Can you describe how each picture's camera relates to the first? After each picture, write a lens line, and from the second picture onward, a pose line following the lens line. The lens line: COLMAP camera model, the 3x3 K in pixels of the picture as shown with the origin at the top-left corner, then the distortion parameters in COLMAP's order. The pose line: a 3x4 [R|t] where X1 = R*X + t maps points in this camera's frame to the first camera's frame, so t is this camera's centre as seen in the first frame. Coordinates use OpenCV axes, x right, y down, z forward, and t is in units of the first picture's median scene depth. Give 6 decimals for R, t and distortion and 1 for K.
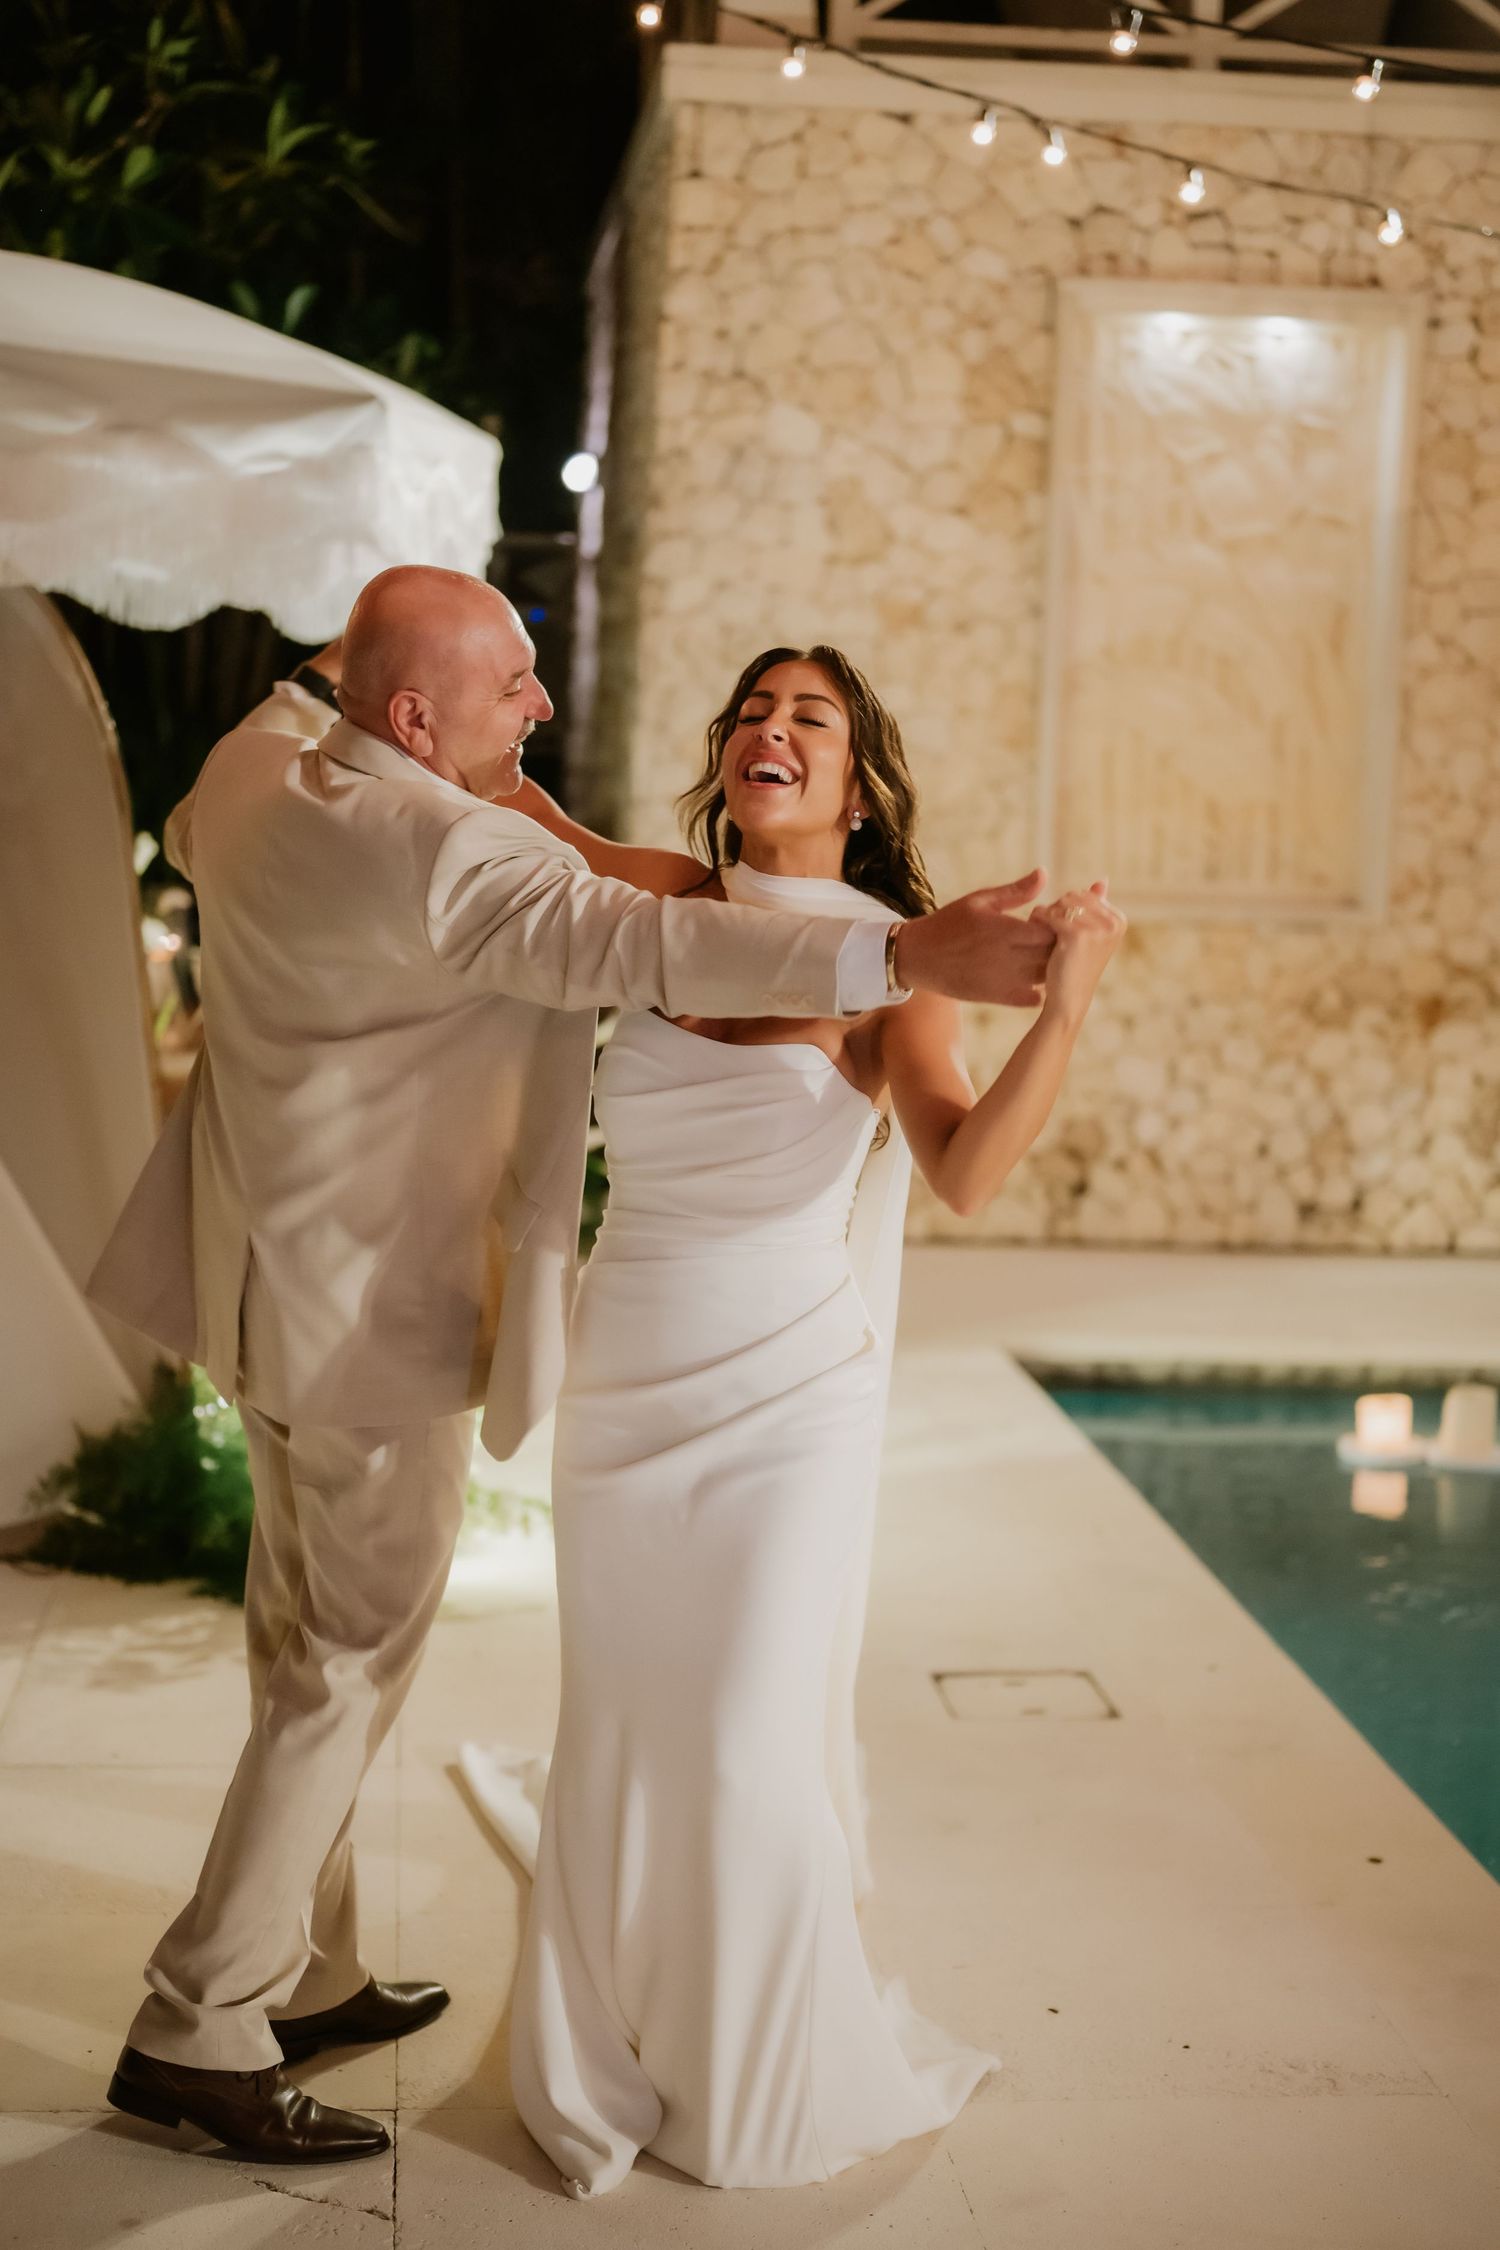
lens RADIAL K [[3232.7, 0, 753.1], [0, 3232.7, 1129.3], [0, 0, 1]] dist [-0.021244, -0.039645]
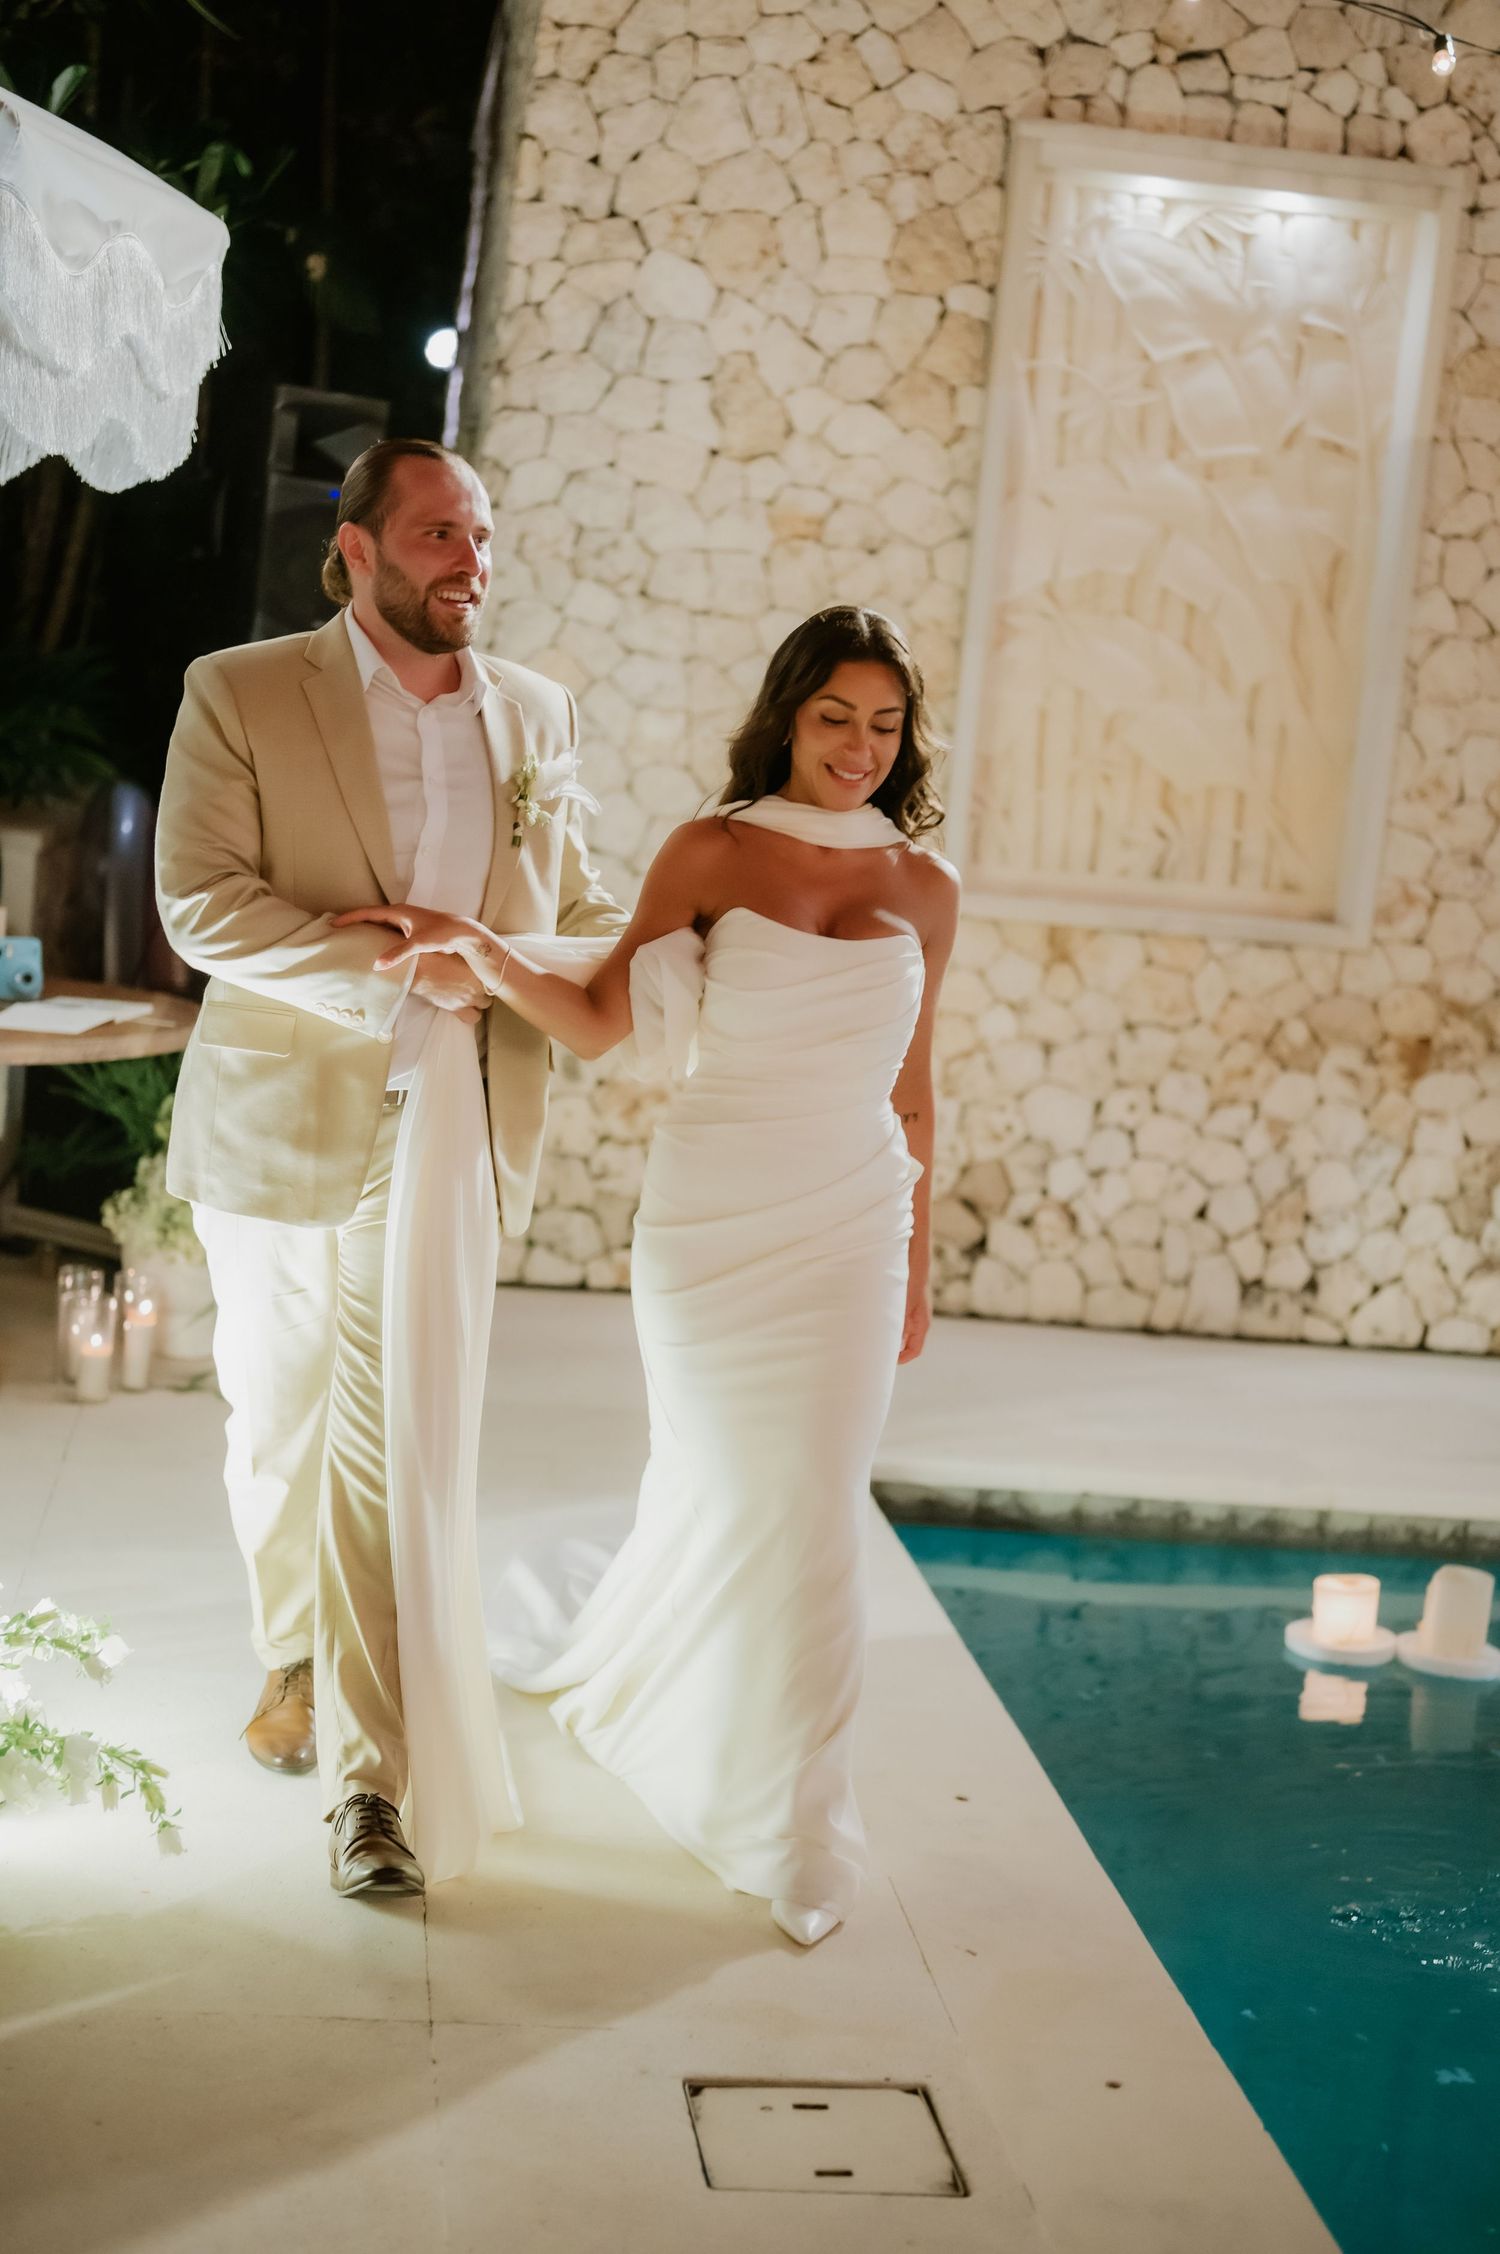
lens RADIAL K [[3238.4, 0, 753.1], [0, 3238.4, 1131.3], [0, 0, 1]] dist [-0.021244, -0.039645]
pose [[0.997891, 0.059079, 0.026885, 0.021826], [-0.059411, 0.998164, 0.011751, -0.017504], [-0.026142, -0.013324, 0.999569, 0.189497]]
